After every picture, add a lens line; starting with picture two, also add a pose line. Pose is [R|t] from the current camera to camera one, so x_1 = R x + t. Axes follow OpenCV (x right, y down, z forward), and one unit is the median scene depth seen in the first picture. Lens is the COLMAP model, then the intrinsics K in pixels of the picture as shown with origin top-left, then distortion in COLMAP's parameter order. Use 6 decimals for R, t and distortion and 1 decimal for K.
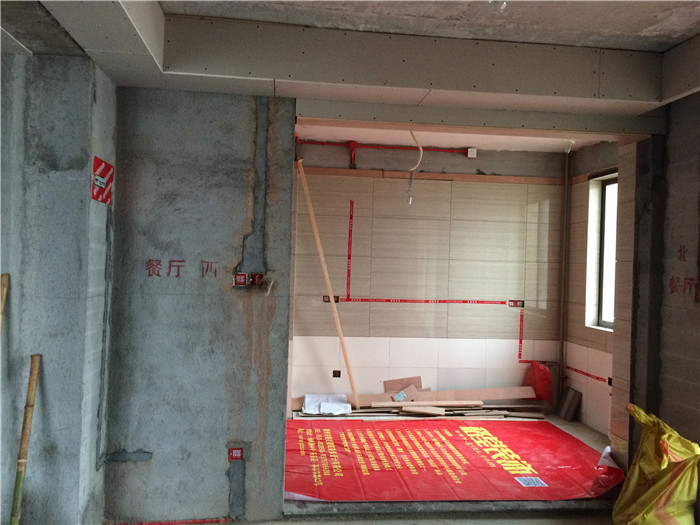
lens RADIAL K [[597.0, 0, 350.0], [0, 597.0, 262.5], [0, 0, 1]] dist [0.087186, -0.115694]
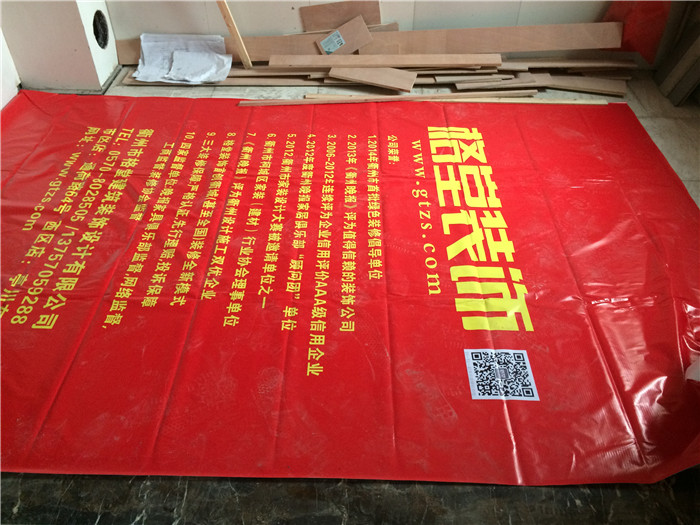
lens RADIAL K [[597.0, 0, 350.0], [0, 597.0, 262.5], [0, 0, 1]] dist [0.087186, -0.115694]
pose [[0.990312, 0.075254, -0.116704, 0.208263], [0.022853, 0.740643, 0.671510, 0.031993], [0.136970, -0.667671, 0.731748, 0.640330]]
